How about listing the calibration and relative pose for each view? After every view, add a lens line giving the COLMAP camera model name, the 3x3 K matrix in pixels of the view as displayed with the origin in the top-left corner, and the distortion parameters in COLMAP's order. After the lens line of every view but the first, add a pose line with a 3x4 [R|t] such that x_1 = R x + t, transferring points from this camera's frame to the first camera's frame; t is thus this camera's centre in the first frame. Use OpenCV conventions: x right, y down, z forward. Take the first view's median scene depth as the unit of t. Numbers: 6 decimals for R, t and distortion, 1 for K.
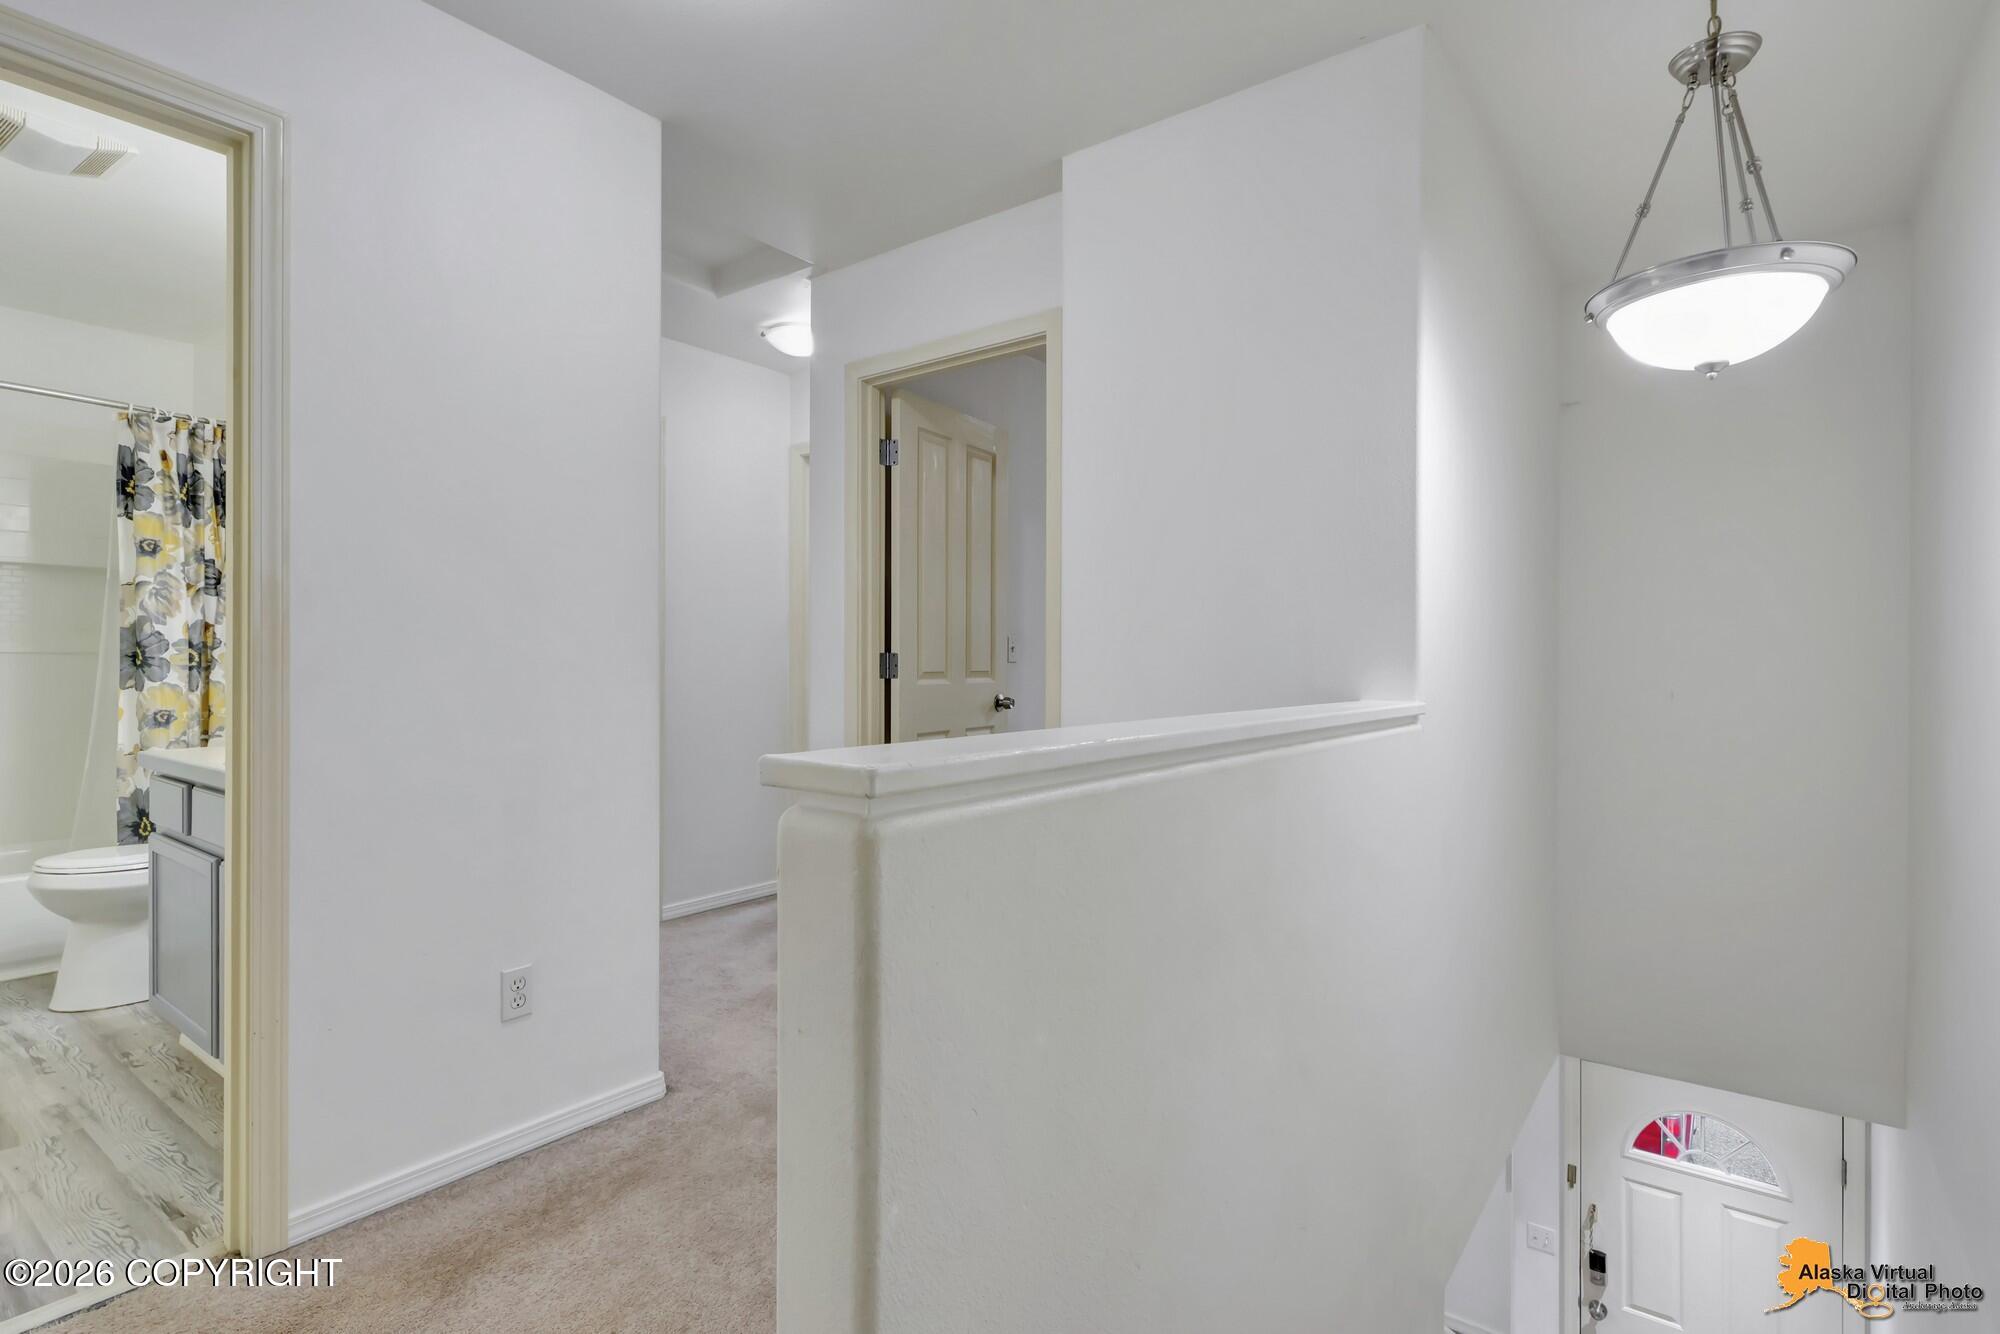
lens RADIAL K [[962.8, 0, 999.2], [0, 962.8, 675.9], [0, 0, 1]] dist [-0.000817, -0.000268]
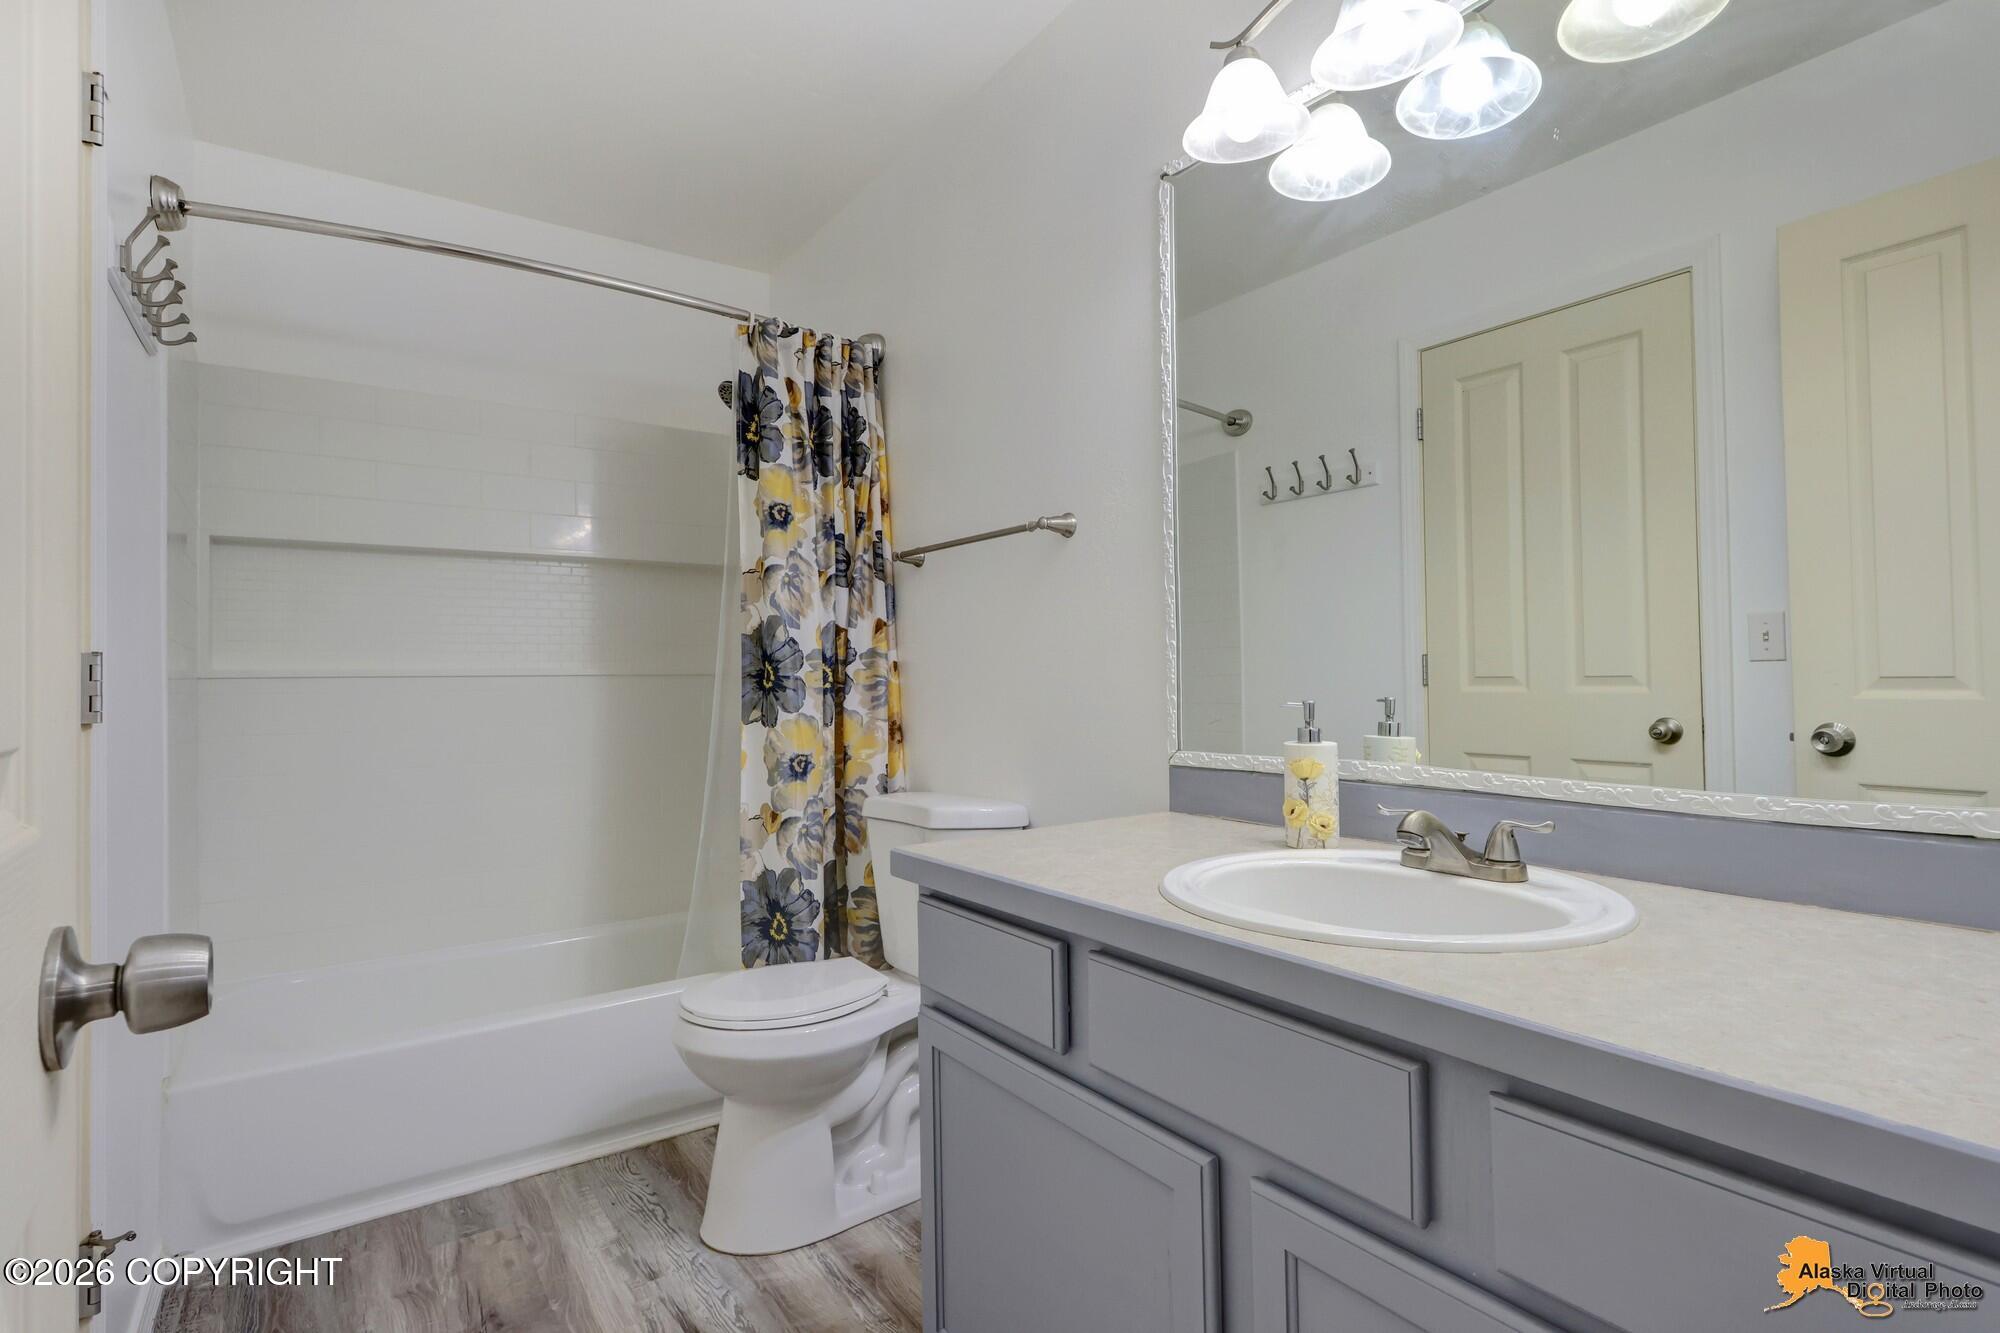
lens RADIAL K [[931.2, 0, 1003.5], [0, 931.2, 683.3], [0, 0, 1]] dist [-0.000870, -0.000219]
pose [[0.957083, -0.016560, -0.289341, -0.537564], [0.012950, 0.999813, -0.014386, -0.003187], [0.289525, 0.010021, 0.957118, 0.411485]]
